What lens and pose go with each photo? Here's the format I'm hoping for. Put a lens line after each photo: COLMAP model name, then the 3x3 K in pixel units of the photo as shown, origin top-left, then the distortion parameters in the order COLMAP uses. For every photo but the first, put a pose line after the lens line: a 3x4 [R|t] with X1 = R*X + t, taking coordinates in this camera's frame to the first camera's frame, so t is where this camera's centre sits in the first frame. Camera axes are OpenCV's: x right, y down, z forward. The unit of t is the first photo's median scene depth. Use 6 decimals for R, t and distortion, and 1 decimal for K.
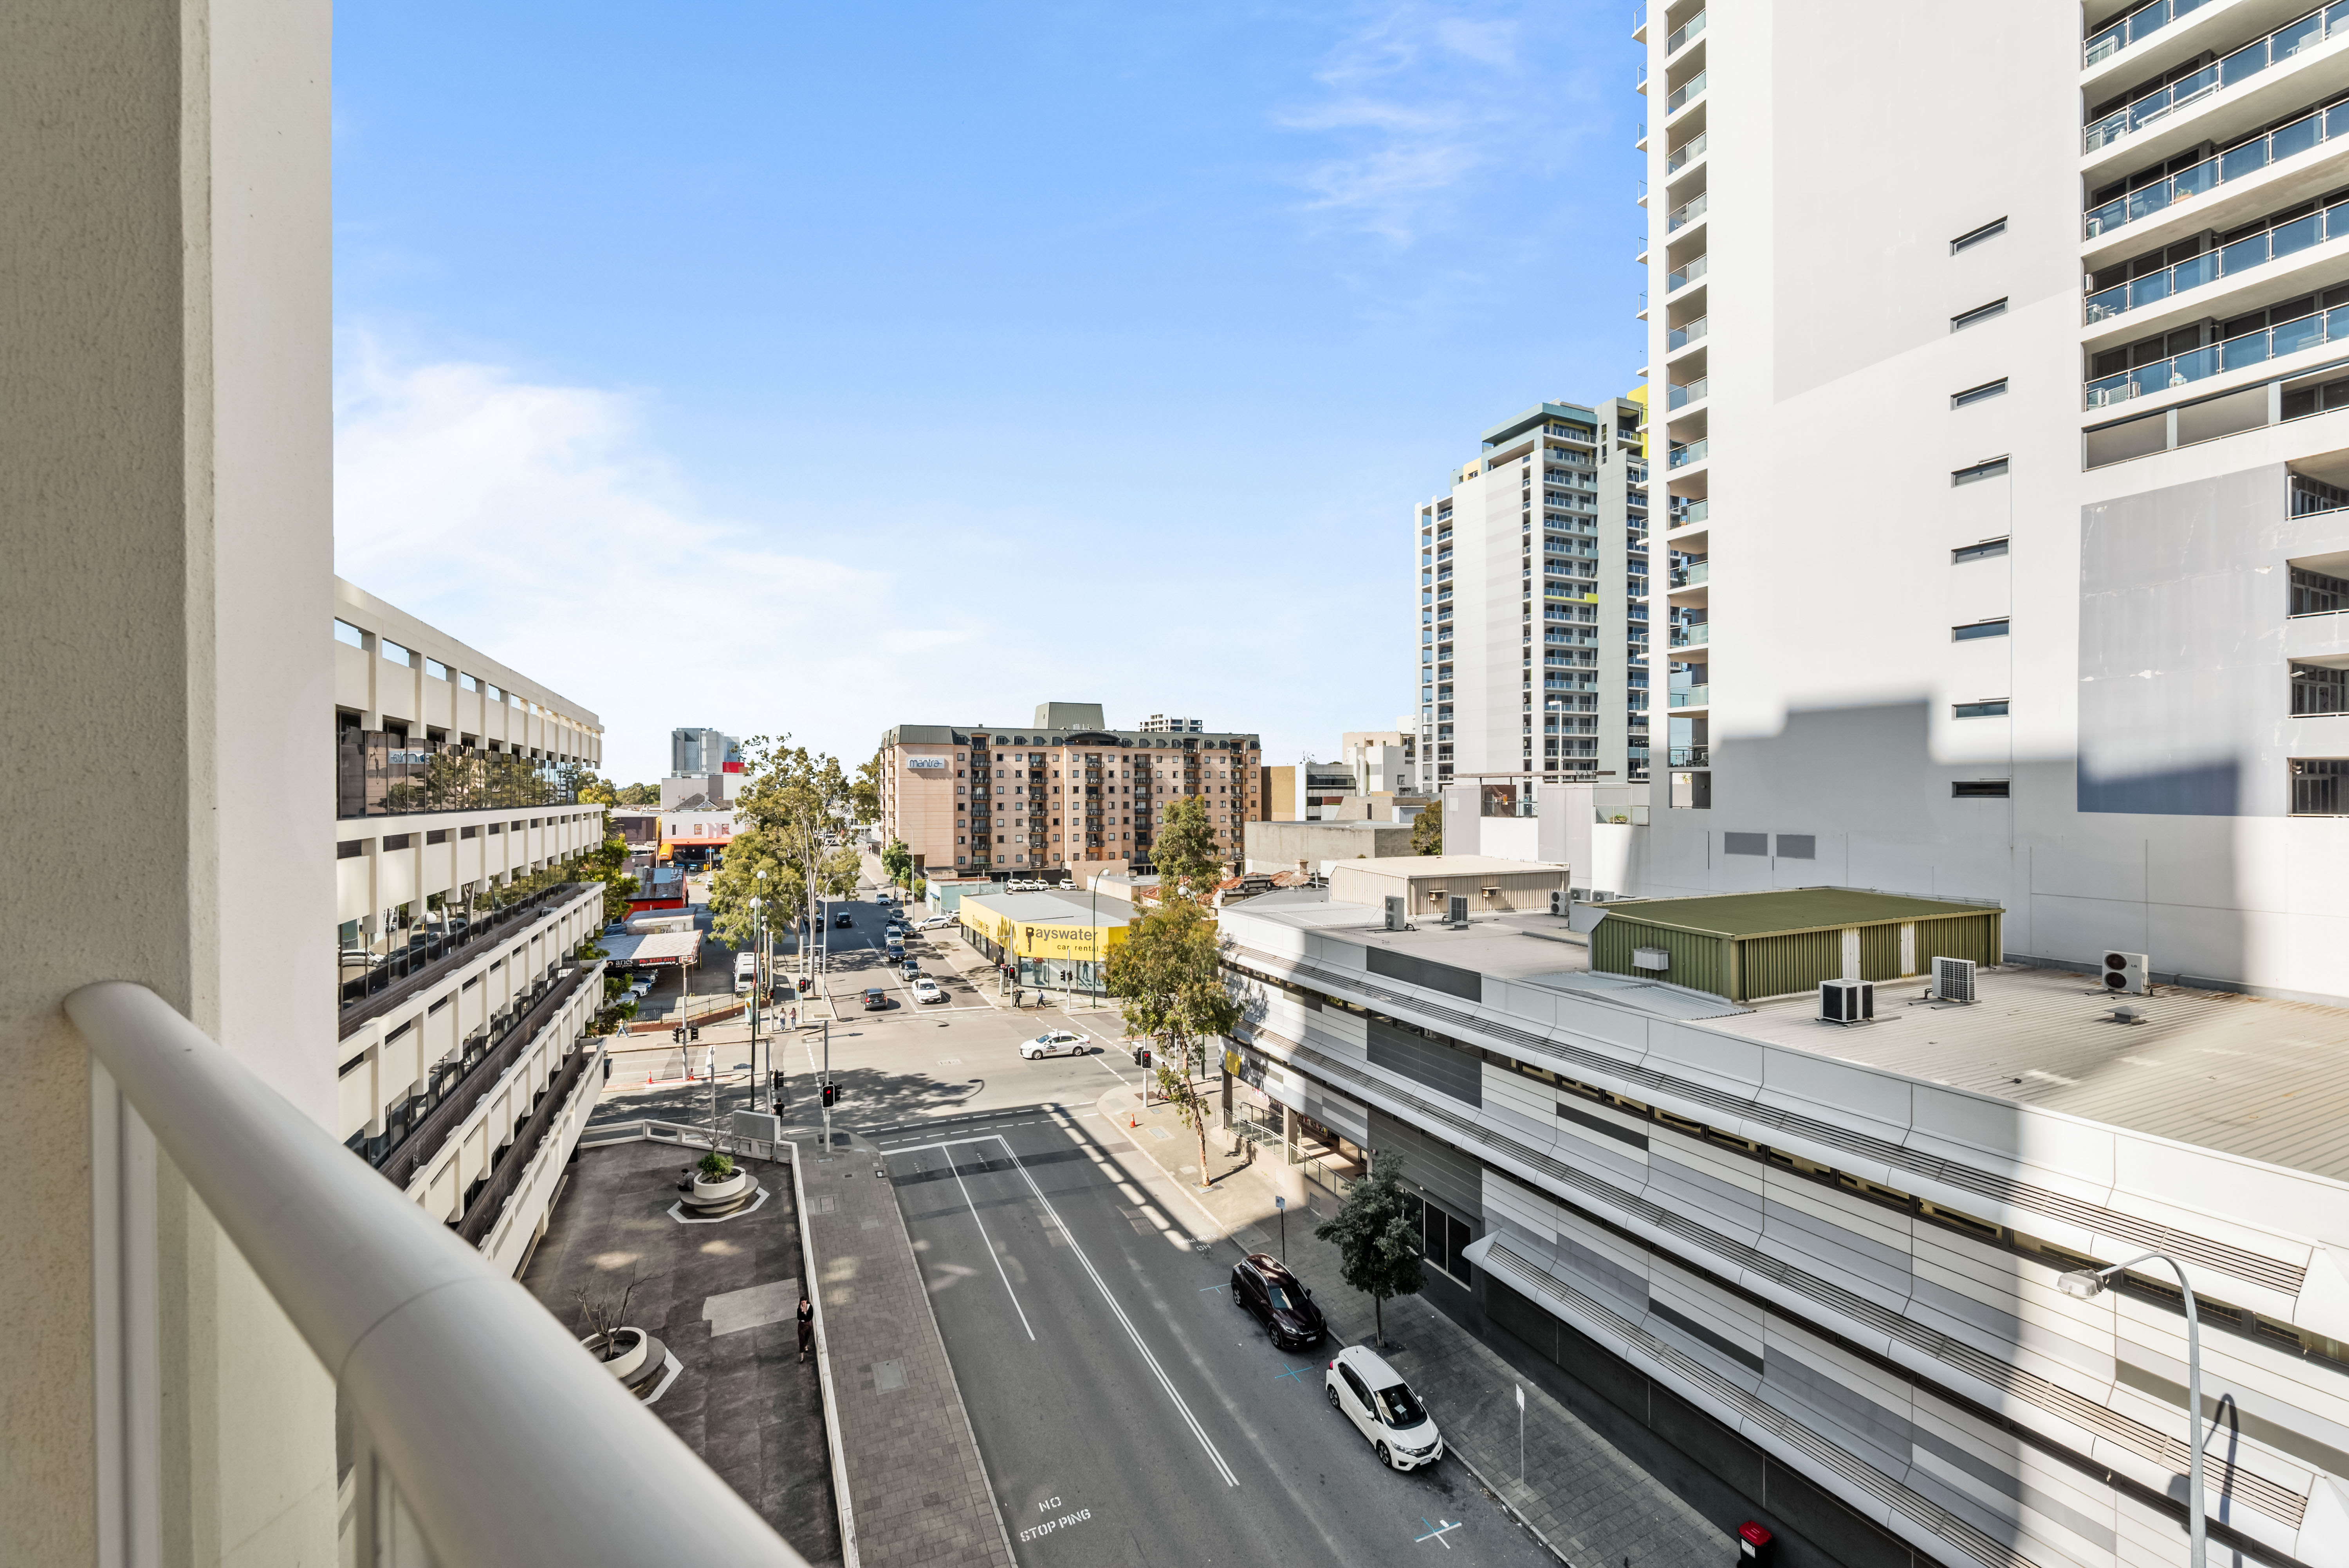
lens RADIAL K [[928.9, 0, 1165.8], [0, 928.9, 791.5], [0, 0, 1]] dist [0.001574, 0.000110]
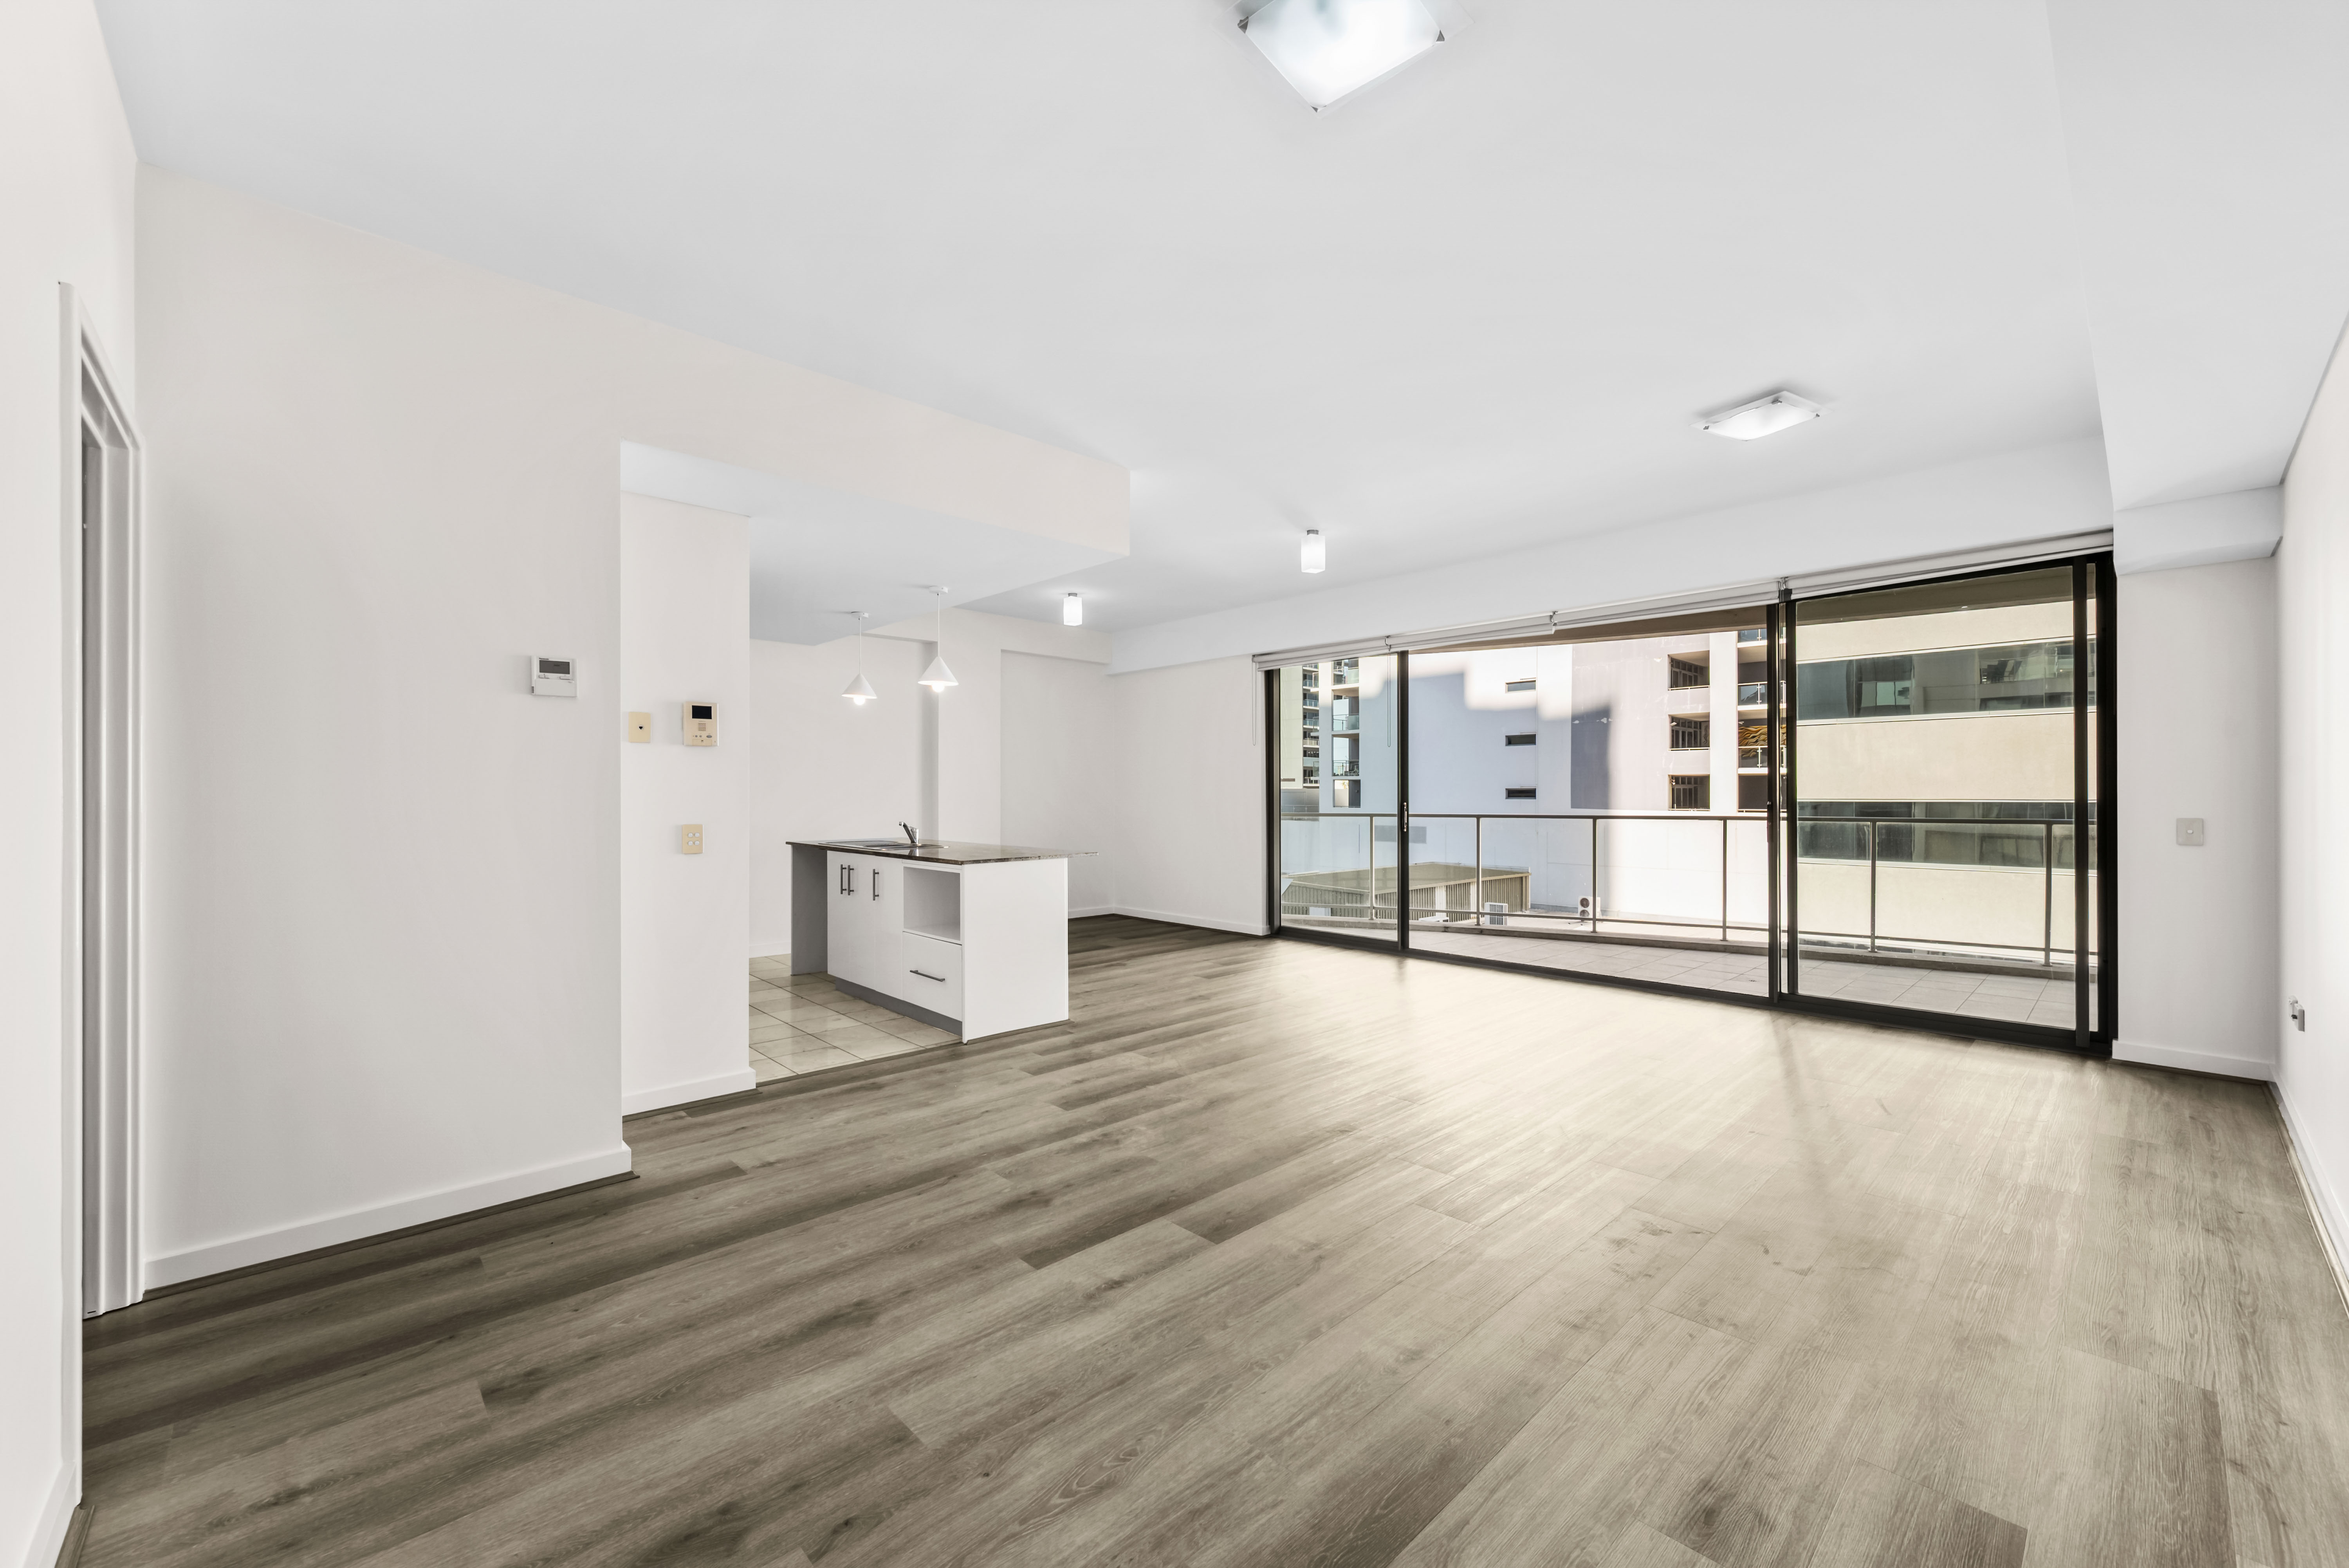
lens RADIAL K [[928.9, 0, 1180.5], [0, 928.9, 789.8], [0, 0, 1]] dist [0.001574, 0.000110]
pose [[0.945671, 0.003708, 0.325103, -0.092841], [-0.002903, 0.999991, -0.002961, -0.002049], [-0.325111, 0.001856, 0.945674, -0.179132]]
